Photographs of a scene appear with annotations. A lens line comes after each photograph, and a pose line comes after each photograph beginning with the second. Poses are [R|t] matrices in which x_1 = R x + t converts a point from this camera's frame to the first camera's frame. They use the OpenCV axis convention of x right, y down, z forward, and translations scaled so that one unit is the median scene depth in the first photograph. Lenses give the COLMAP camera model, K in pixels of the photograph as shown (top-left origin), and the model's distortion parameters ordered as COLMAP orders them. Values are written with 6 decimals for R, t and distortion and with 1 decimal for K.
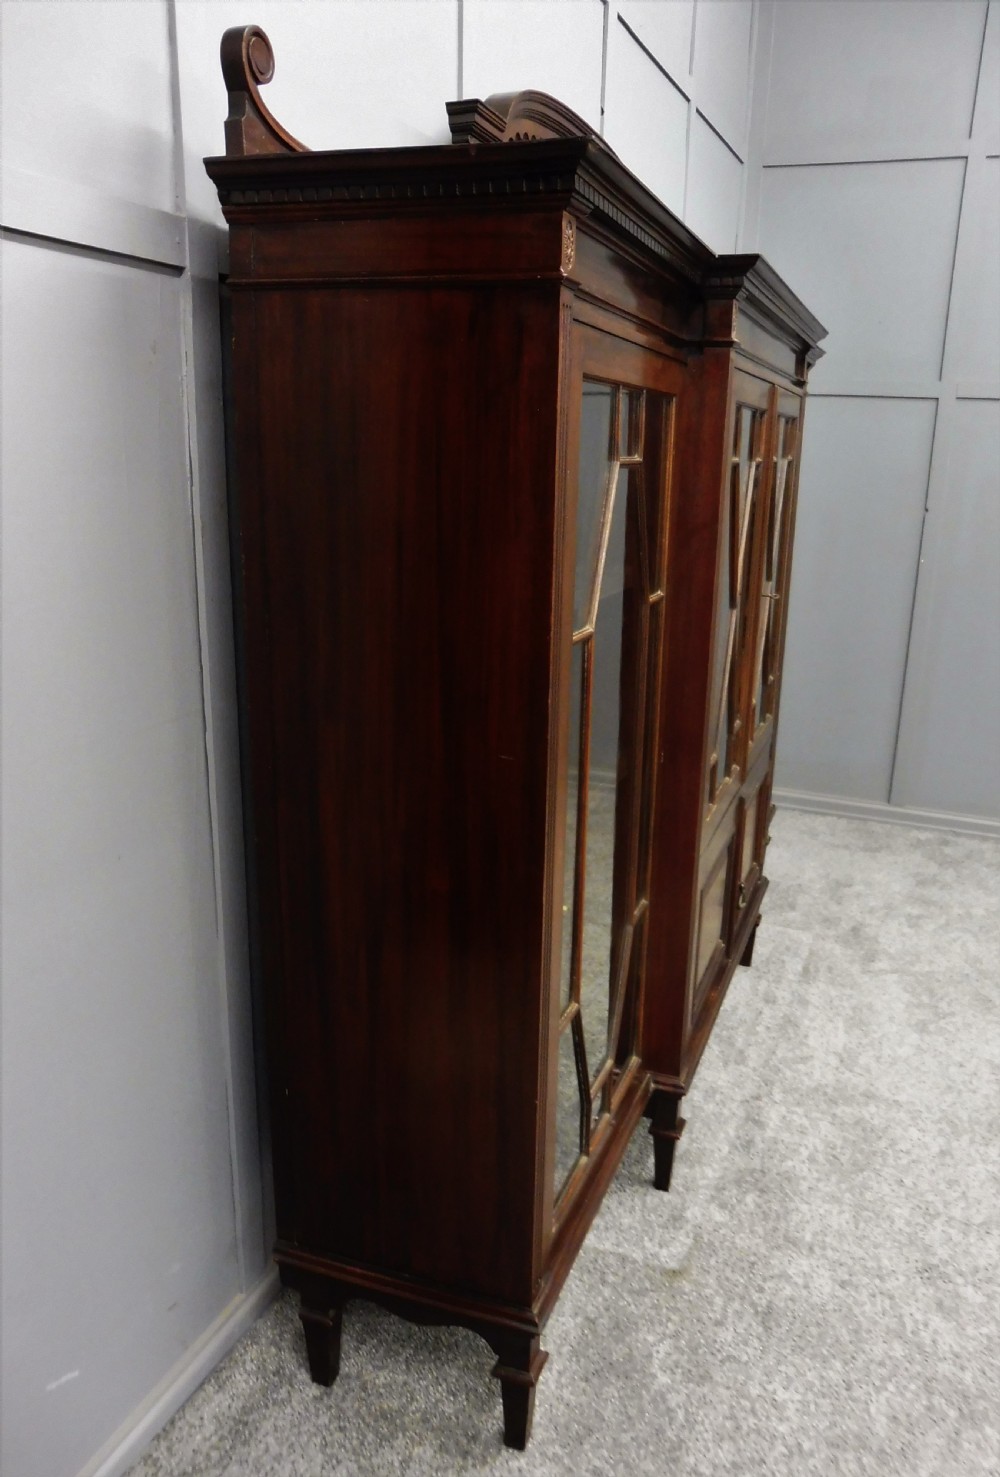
lens RADIAL K [[1100.4, 0, 553.1], [0, 1100.4, 763.2], [0, 0, 1]] dist [-0.055152, 0.014744]
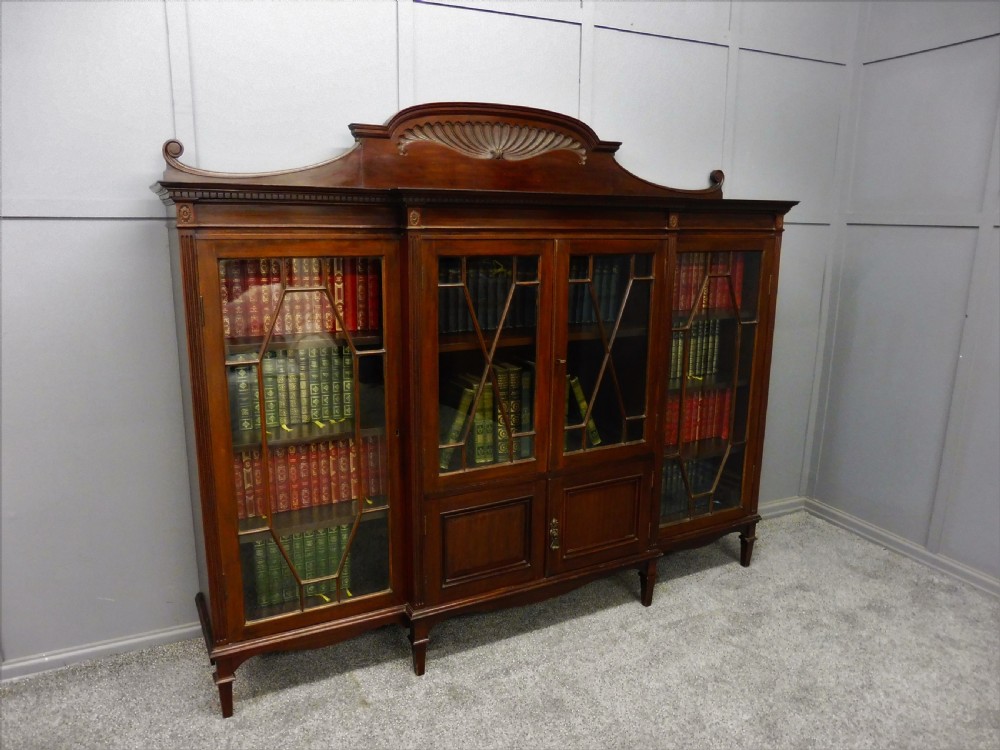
lens RADIAL K [[720.9, 0, 502.7], [0, 720.9, 378.1], [0, 0, 1]] dist [-0.057735, 0.020922]
pose [[0.727748, 0.125174, -0.674326, 0.674312], [-0.183383, 0.982920, -0.015454, -0.073569], [0.660874, 0.134906, 0.738272, 0.104850]]
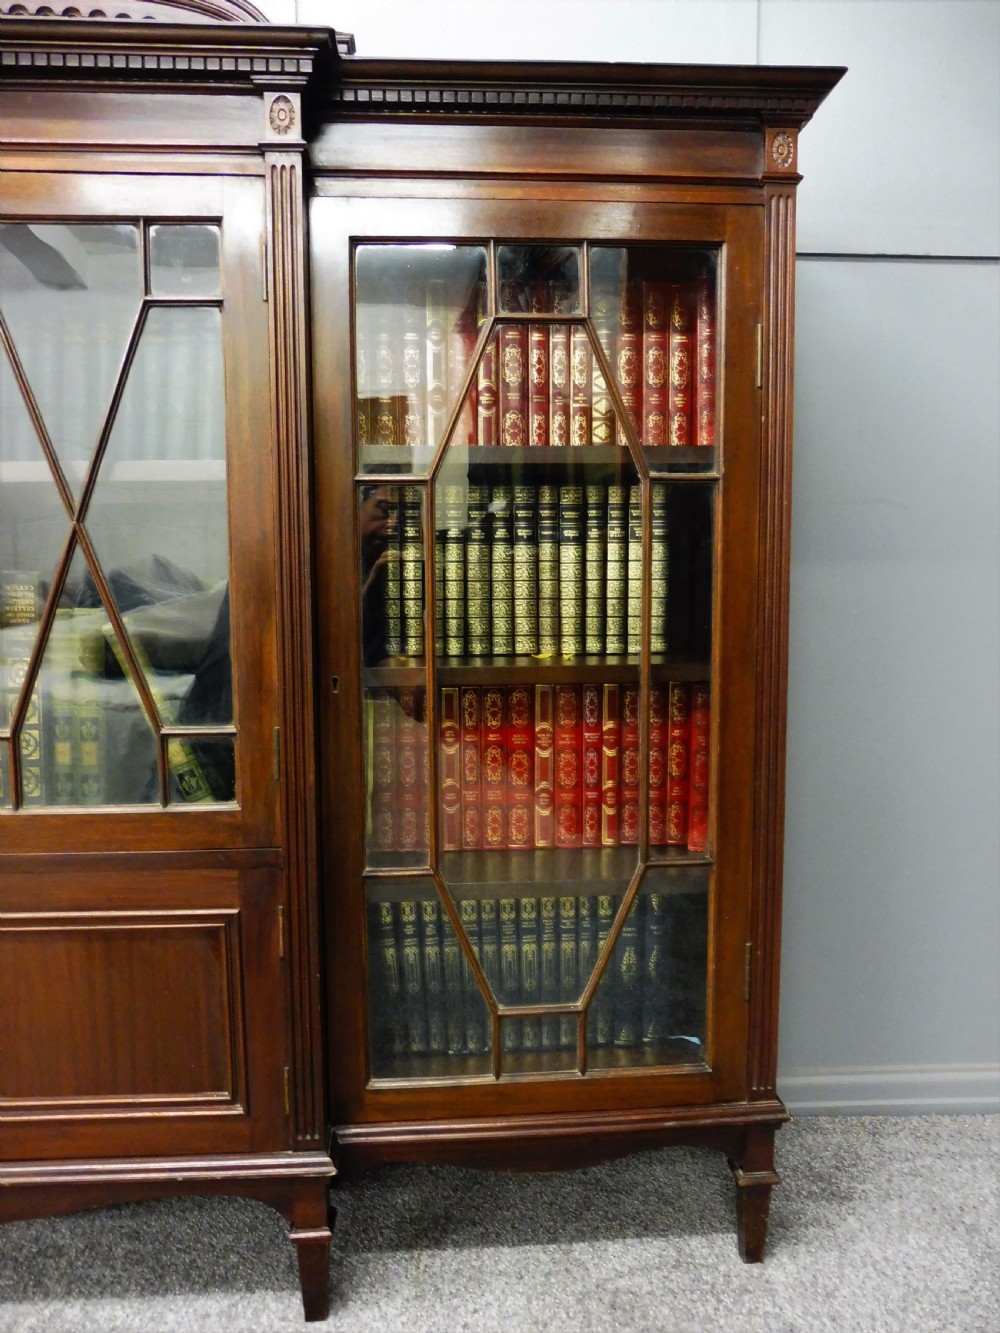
lens RADIAL K [[960.9, 0, 490.8], [0, 960.9, 663.7], [0, 0, 1]] dist [-0.057735, 0.020922]
pose [[0.384110, 0.059274, -0.921383, 0.599832], [-0.245486, 0.968573, -0.040029, -0.110547], [0.890054, 0.241562, 0.386589, 0.857218]]
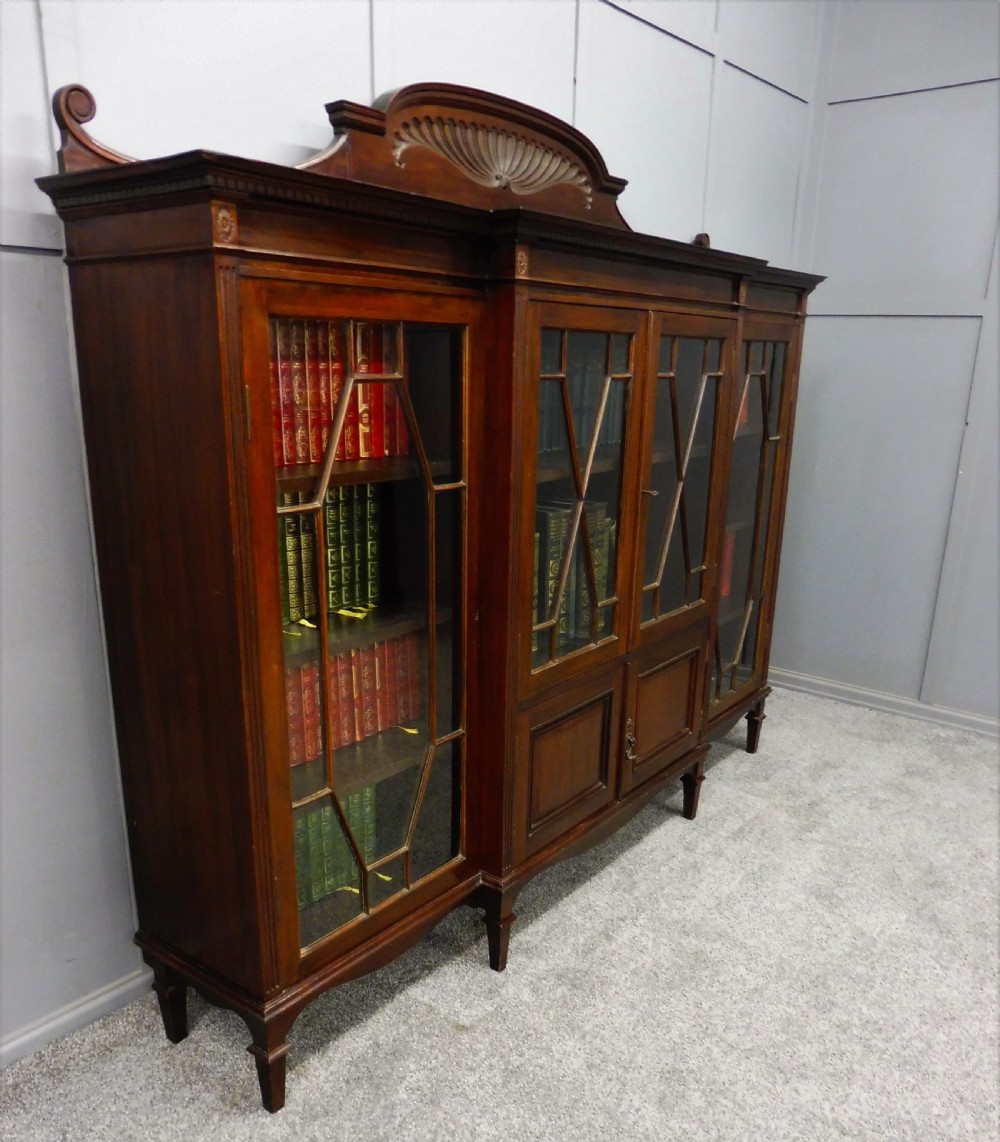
lens RADIAL K [[966.8, 0, 493.7], [0, 966.8, 673.7], [0, 0, 1]] dist [-0.045892, 0.011220]
pose [[0.946073, 0.088927, -0.311509, 0.290562], [-0.080147, 0.995943, 0.040903, 0.008068], [0.313883, -0.013731, 0.949362, -0.023966]]
